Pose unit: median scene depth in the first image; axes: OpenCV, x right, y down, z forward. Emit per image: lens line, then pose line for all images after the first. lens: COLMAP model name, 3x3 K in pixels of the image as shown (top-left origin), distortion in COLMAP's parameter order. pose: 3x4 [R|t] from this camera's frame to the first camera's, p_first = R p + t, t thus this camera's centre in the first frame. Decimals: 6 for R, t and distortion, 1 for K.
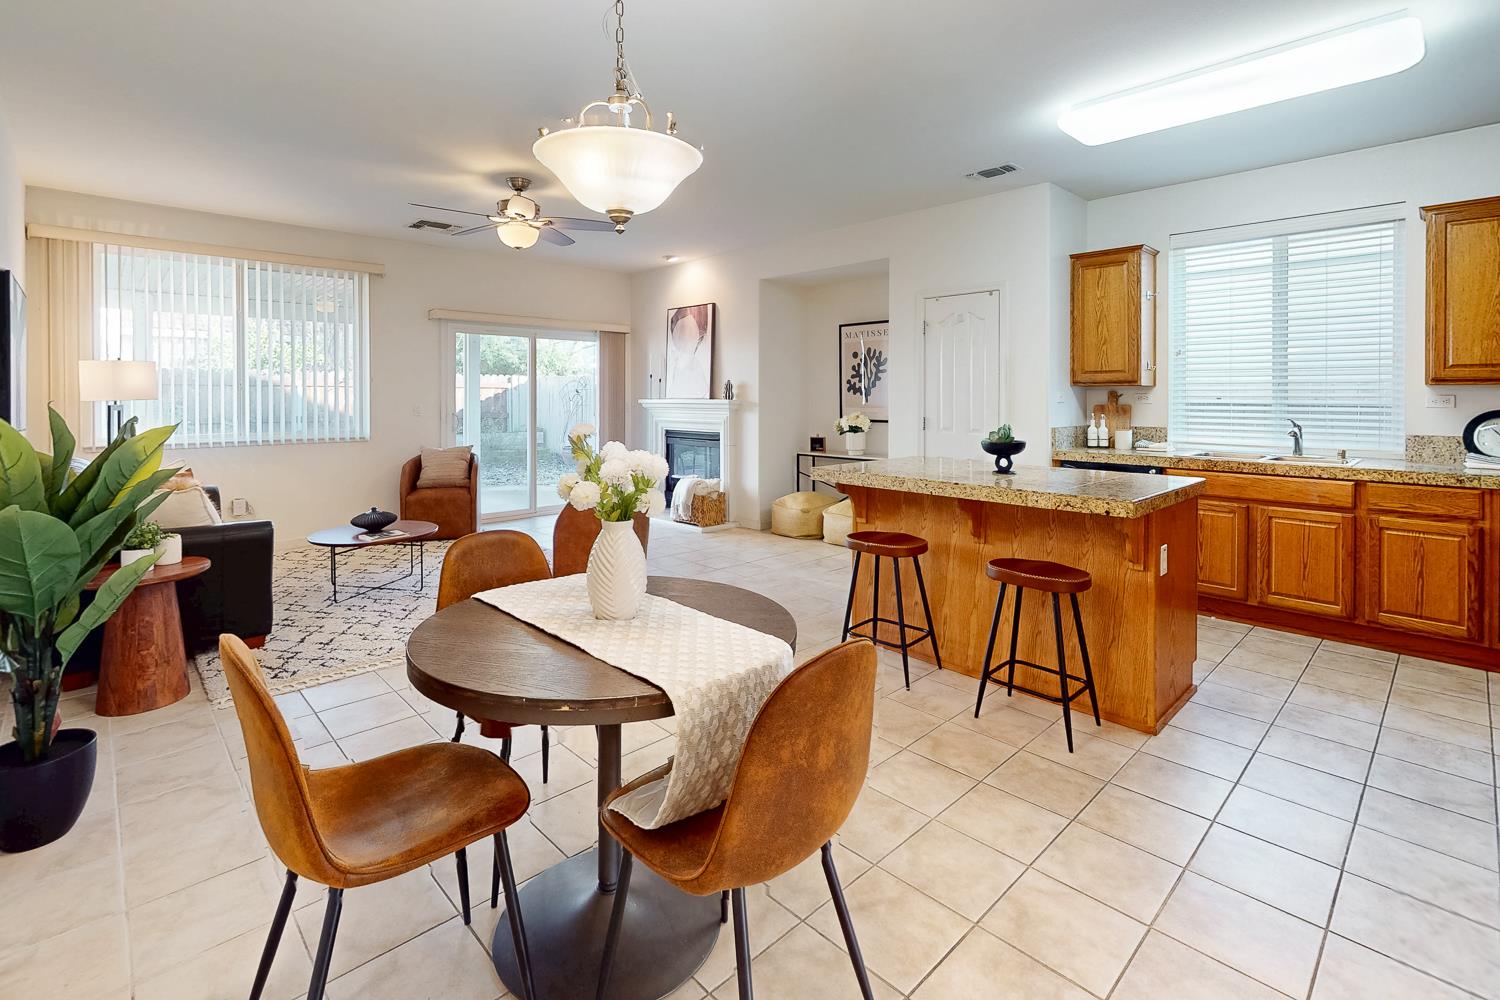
lens RADIAL K [[686.0, 0, 762.3], [0, 686.0, 399.4], [0, 0, 1]] dist [-0.006360, 0.000614]
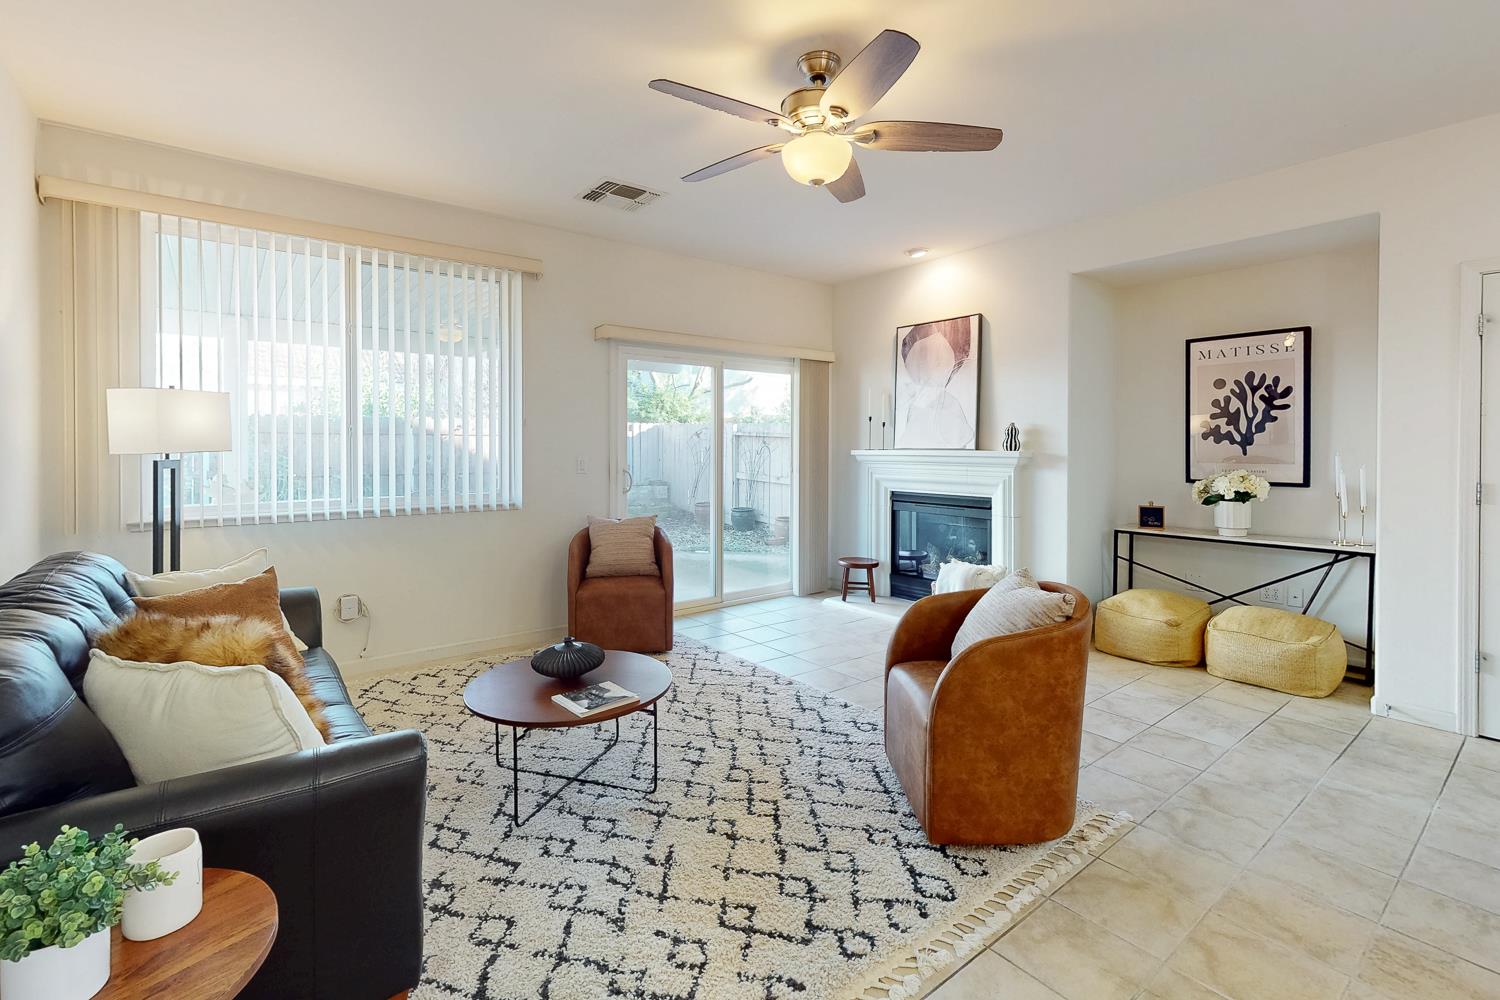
lens RADIAL K [[686.0, 0, 775.8], [0, 686.0, 447.2], [0, 0, 1]] dist [-0.006360, 0.000614]
pose [[0.995276, 0.000250, -0.097089, -0.227971], [-0.000497, 0.999997, -0.002518, -0.001568], [0.097088, 0.002554, 0.995273, 0.298878]]
